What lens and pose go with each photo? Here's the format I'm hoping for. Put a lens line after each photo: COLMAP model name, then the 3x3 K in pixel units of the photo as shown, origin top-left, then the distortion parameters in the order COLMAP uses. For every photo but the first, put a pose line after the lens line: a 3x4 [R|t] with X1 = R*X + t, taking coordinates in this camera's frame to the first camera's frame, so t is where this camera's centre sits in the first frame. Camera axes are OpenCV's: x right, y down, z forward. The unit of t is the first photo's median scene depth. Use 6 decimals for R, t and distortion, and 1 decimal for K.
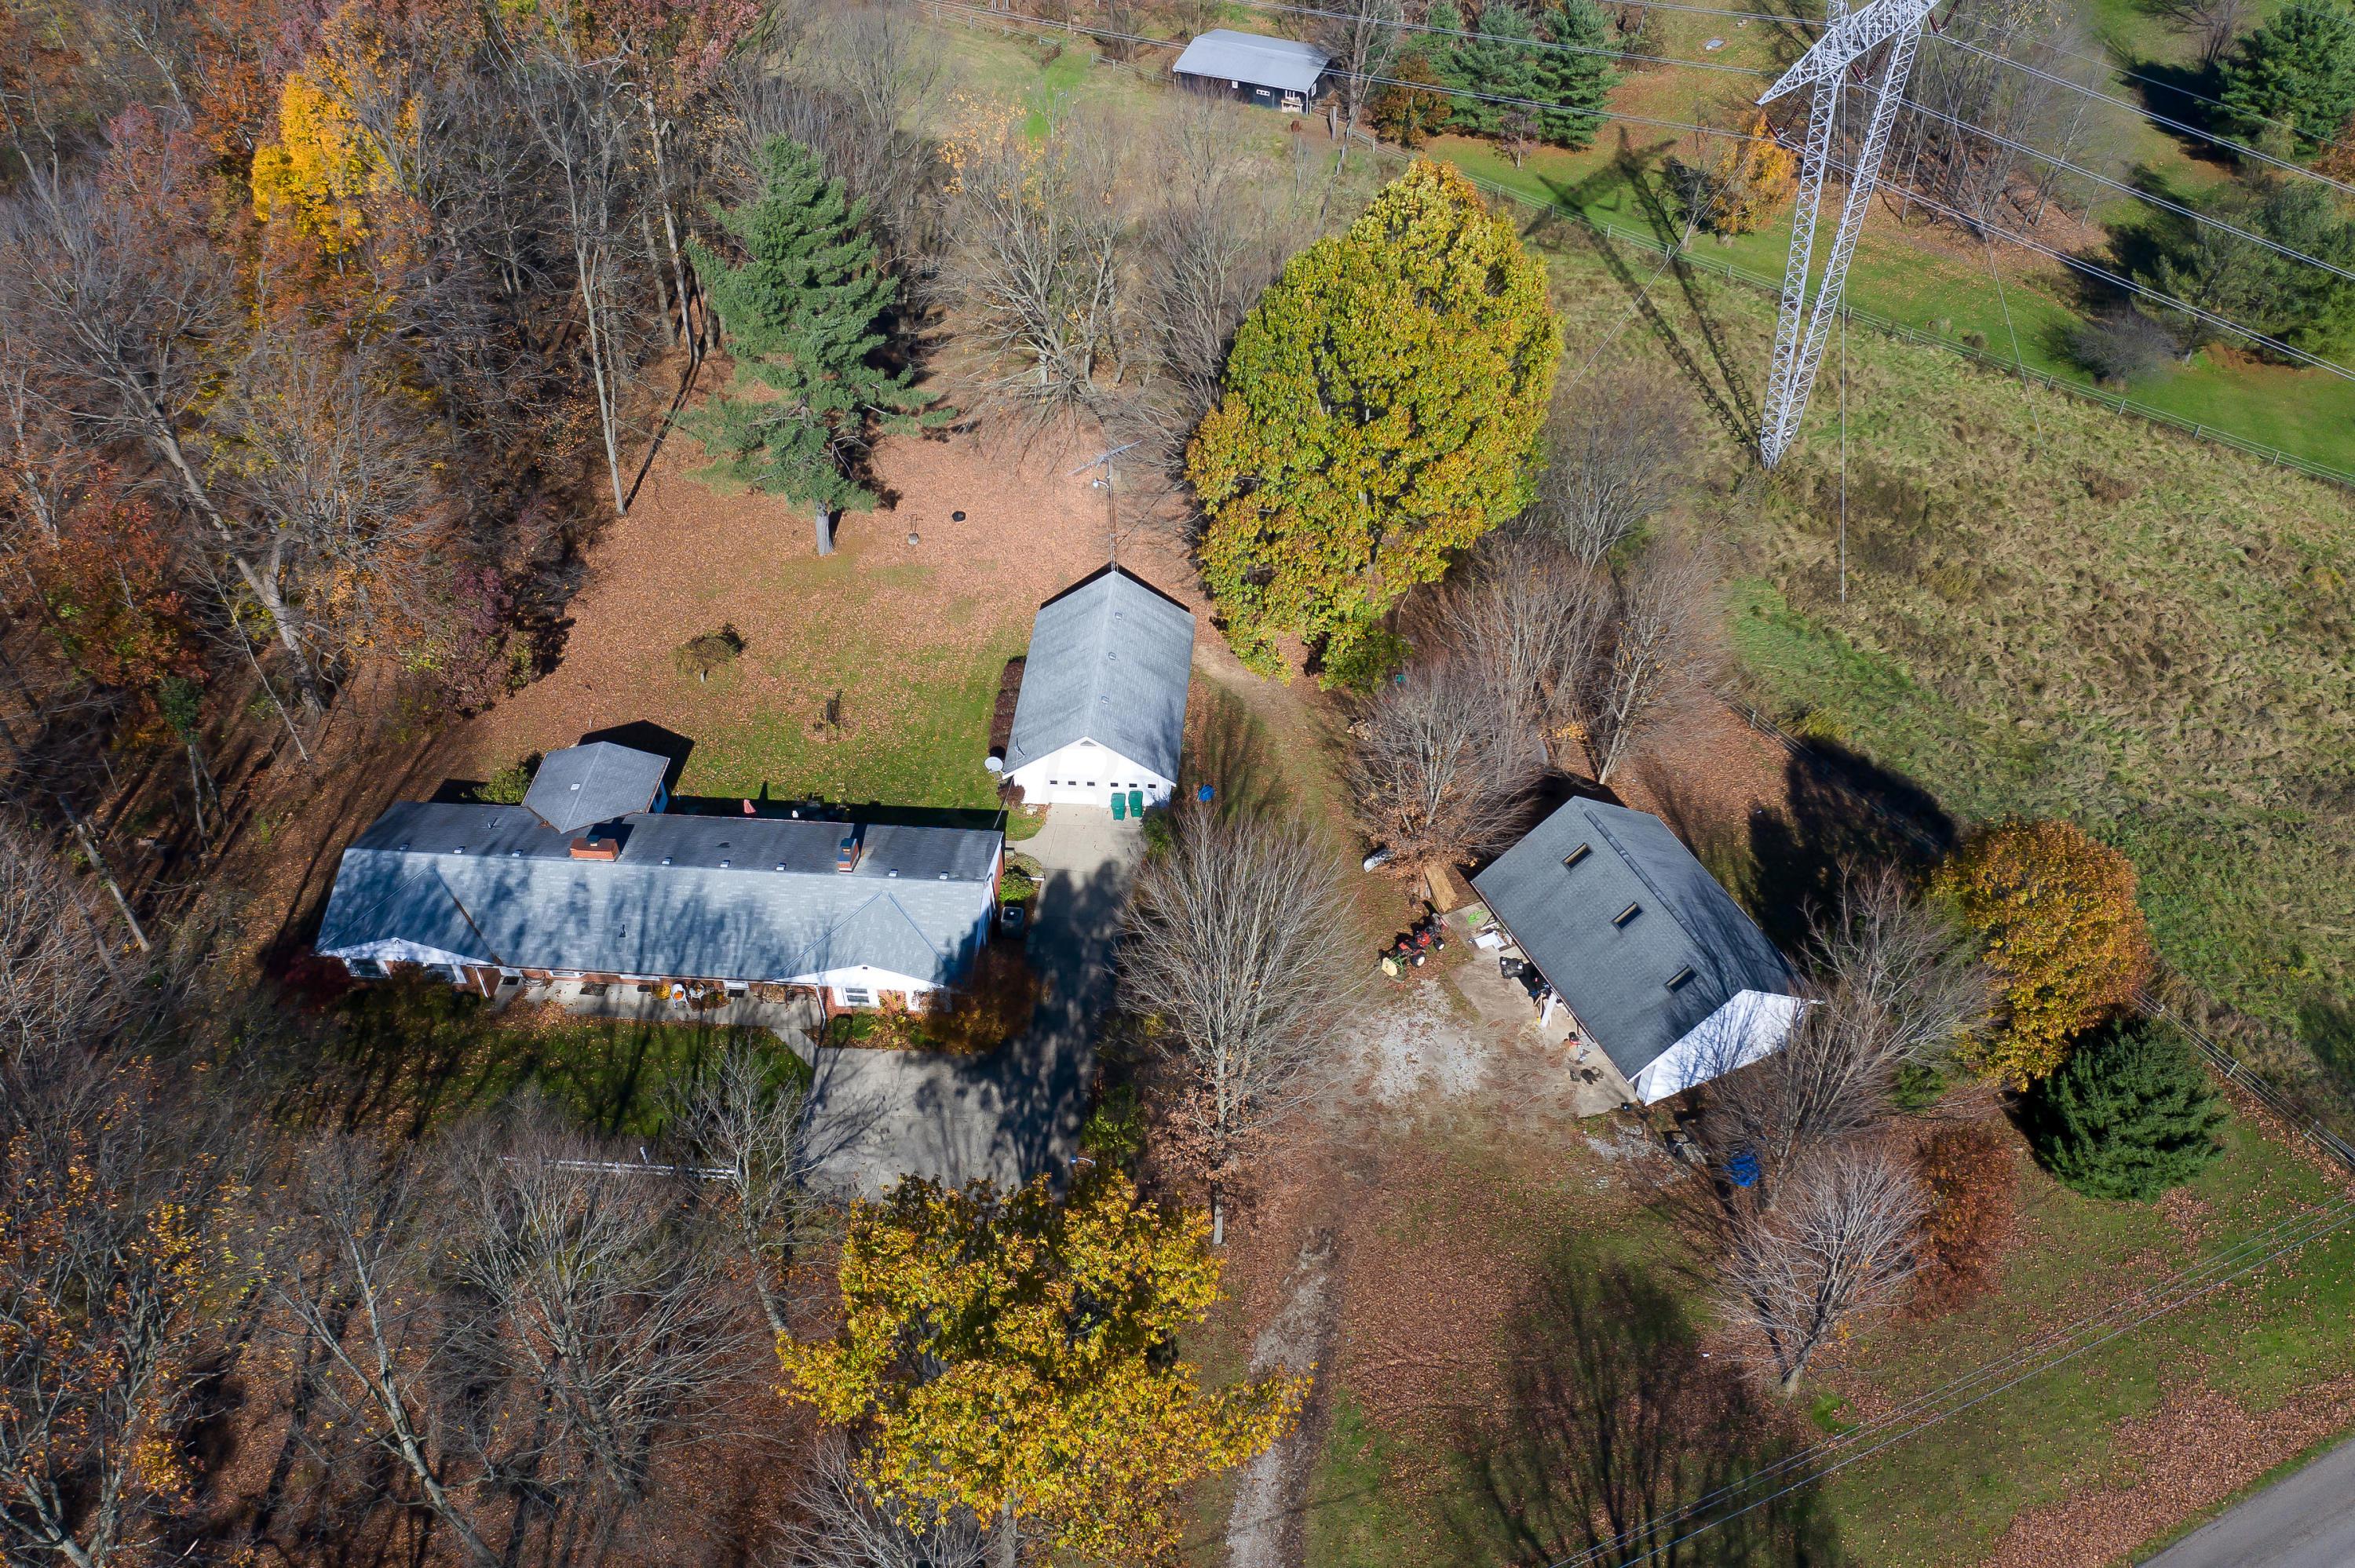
lens RADIAL K [[1850.9, 0, 1167.0], [0, 1850.9, 777.5], [0, 0, 1]] dist [-0.029873, 0.000121]
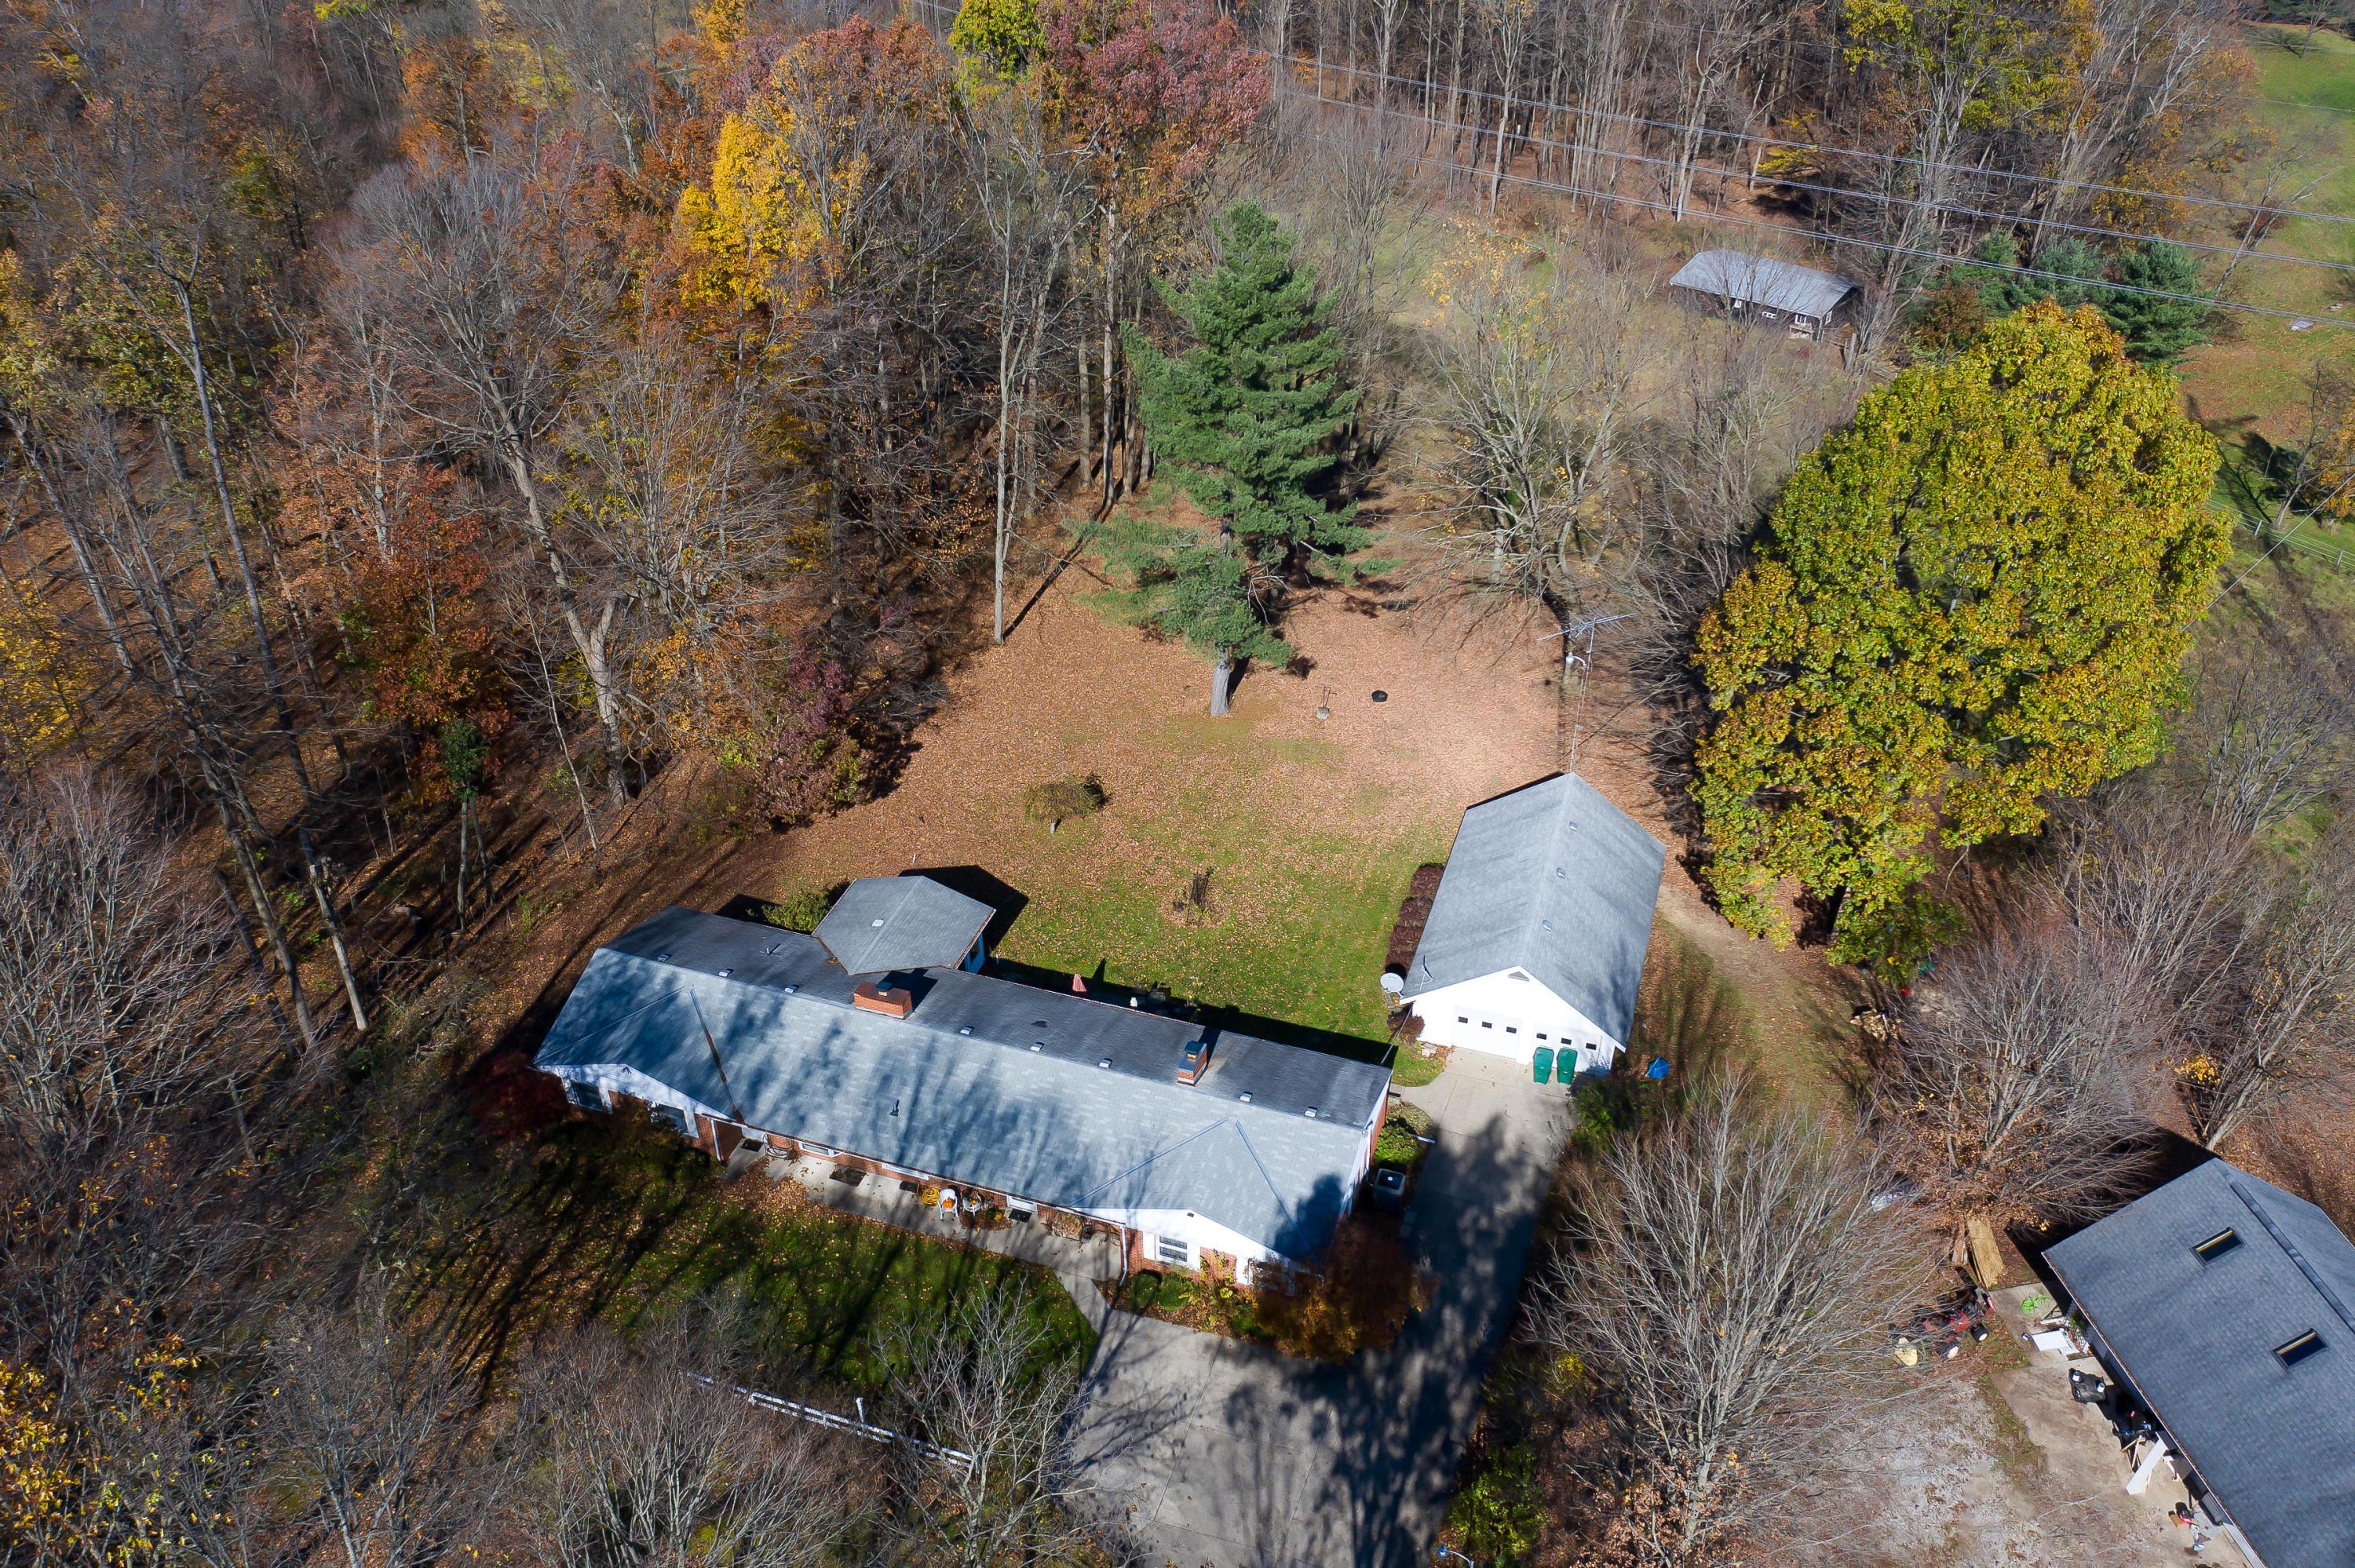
lens RADIAL K [[1850.9, 0, 1168.6], [0, 1850.9, 777.7], [0, 0, 1]] dist [-0.029873, 0.000121]
pose [[0.969980, 0.146362, -0.194210, -0.045861], [-0.172919, 0.976632, -0.127627, 0.024029], [0.170992, 0.157379, 0.972622, 0.213392]]
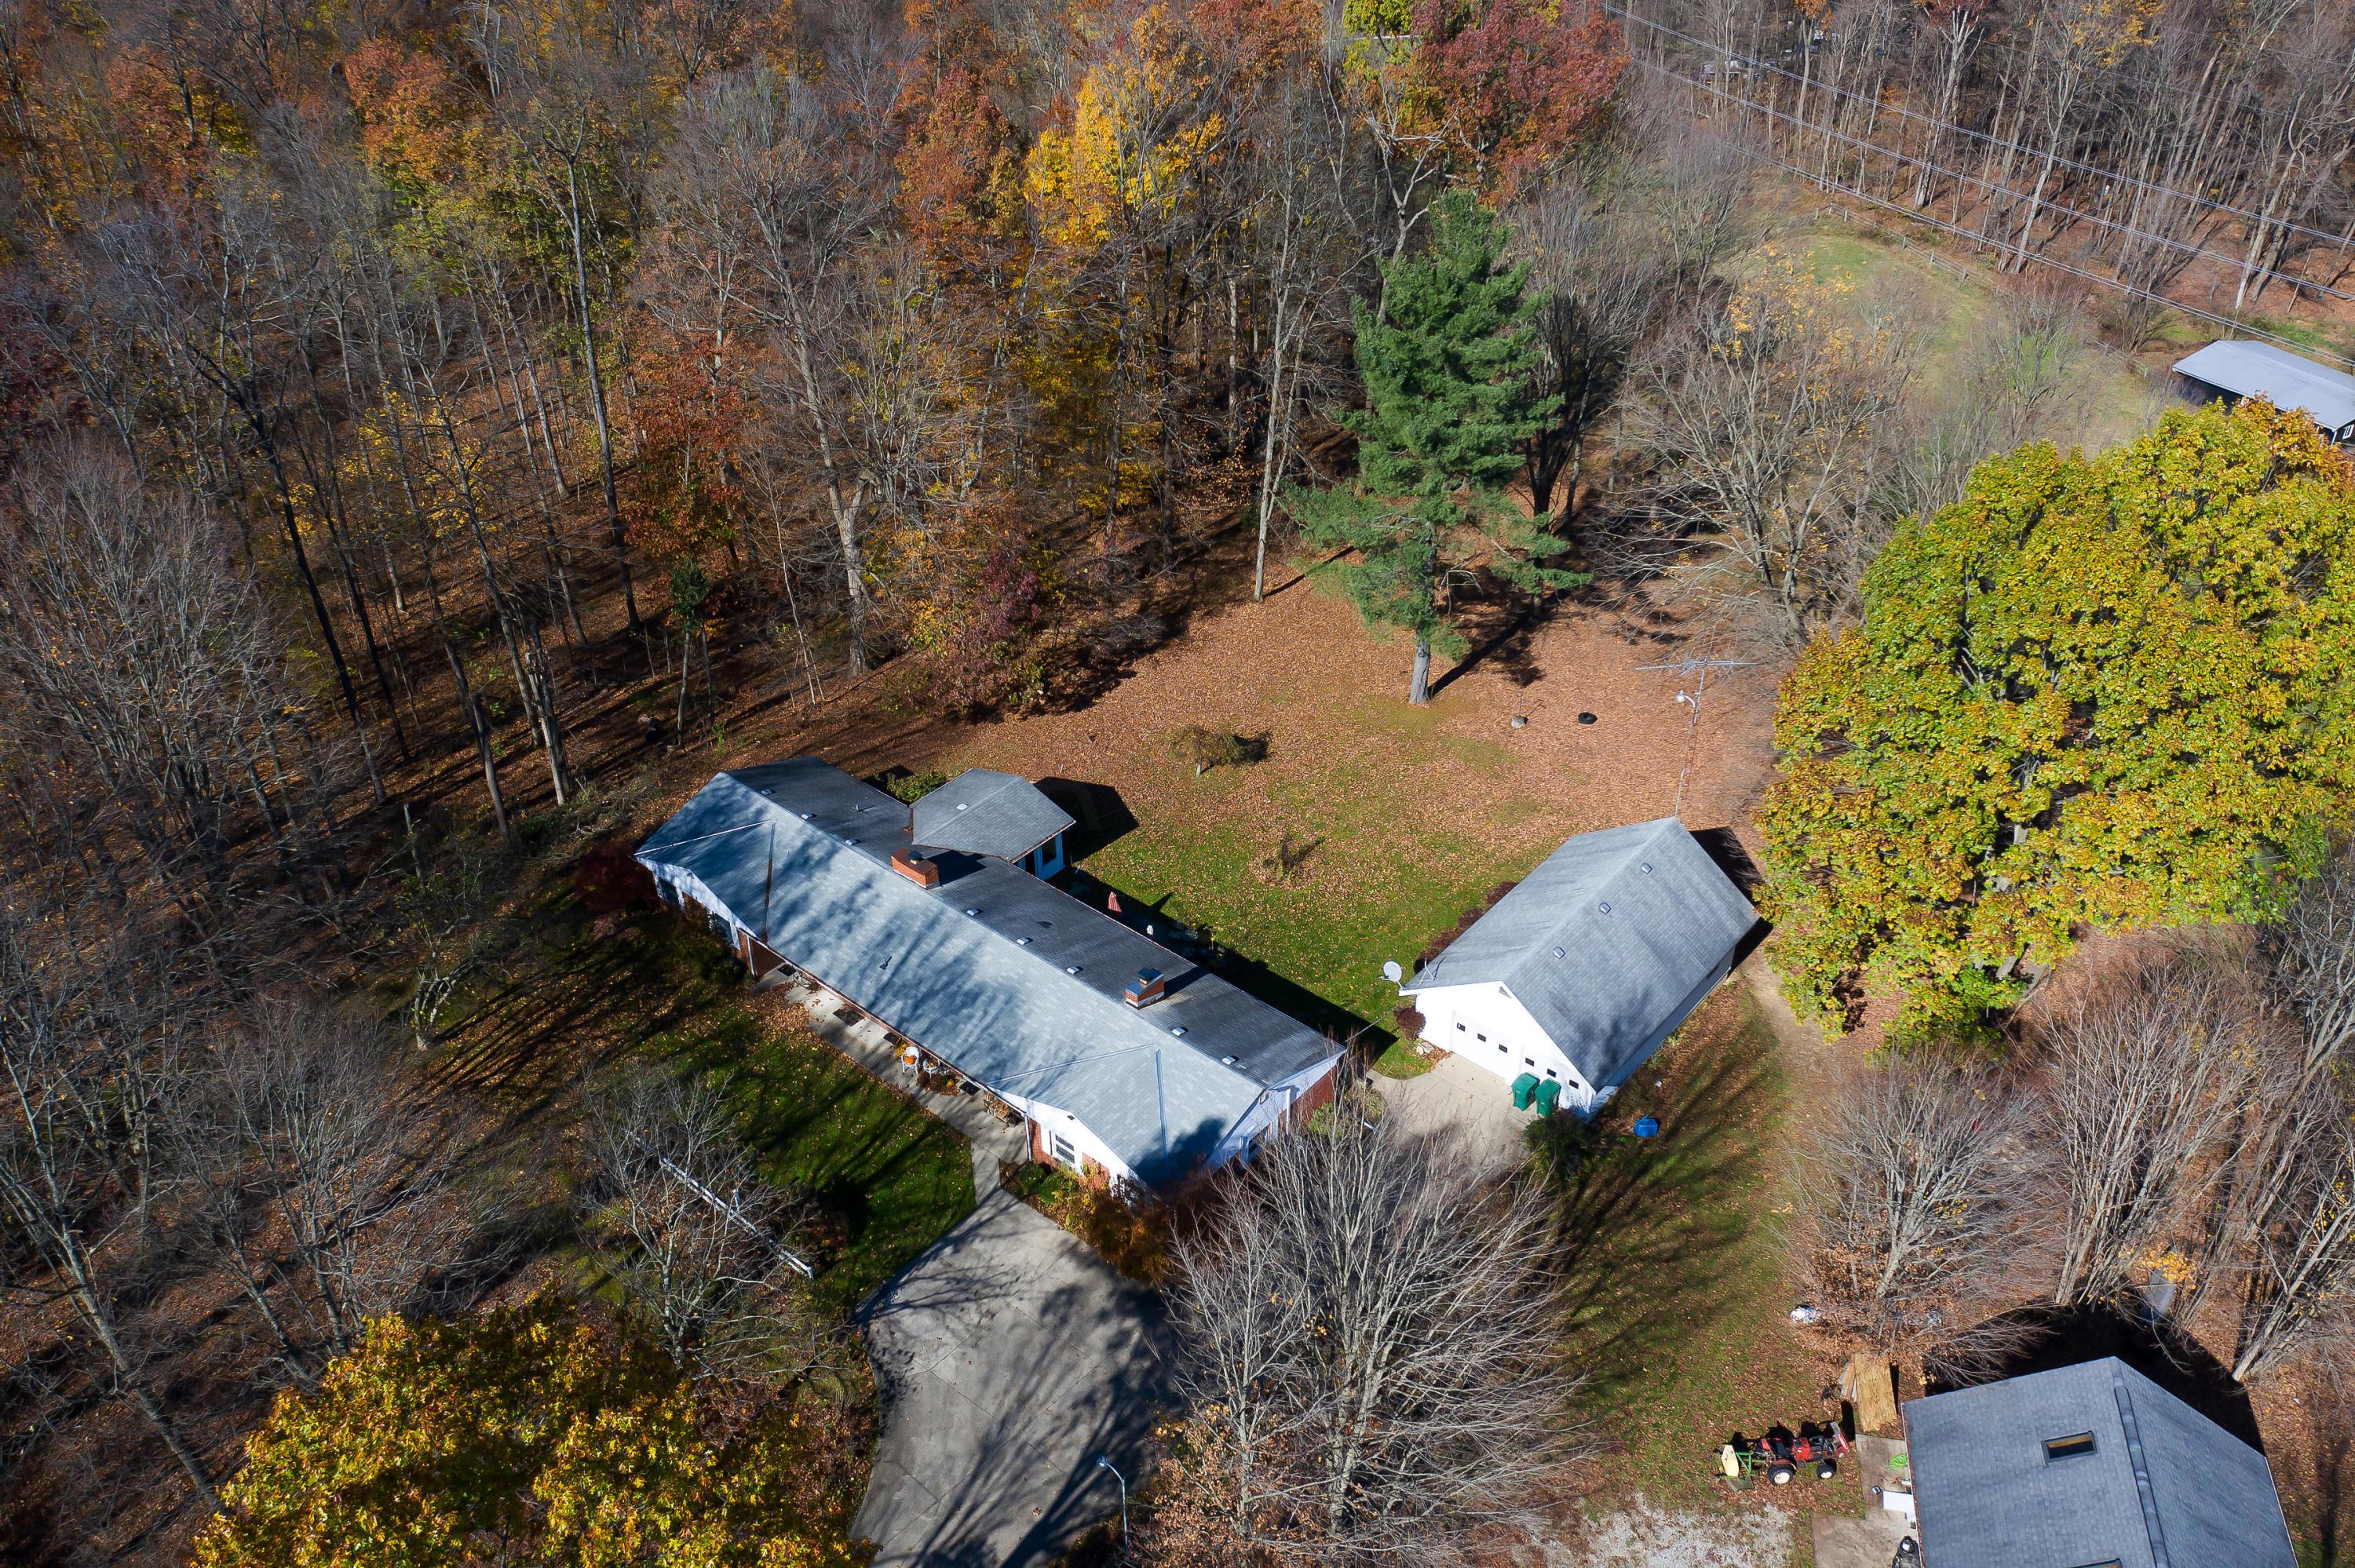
lens RADIAL K [[1850.9, 0, 1165.3], [0, 1850.9, 779.8], [0, 0, 1]] dist [-0.029873, 0.000121]
pose [[0.810197, 0.340958, -0.476790, 0.171915], [-0.404273, 0.914031, -0.033337, -0.016048], [0.424434, 0.219763, 0.878385, 0.255522]]
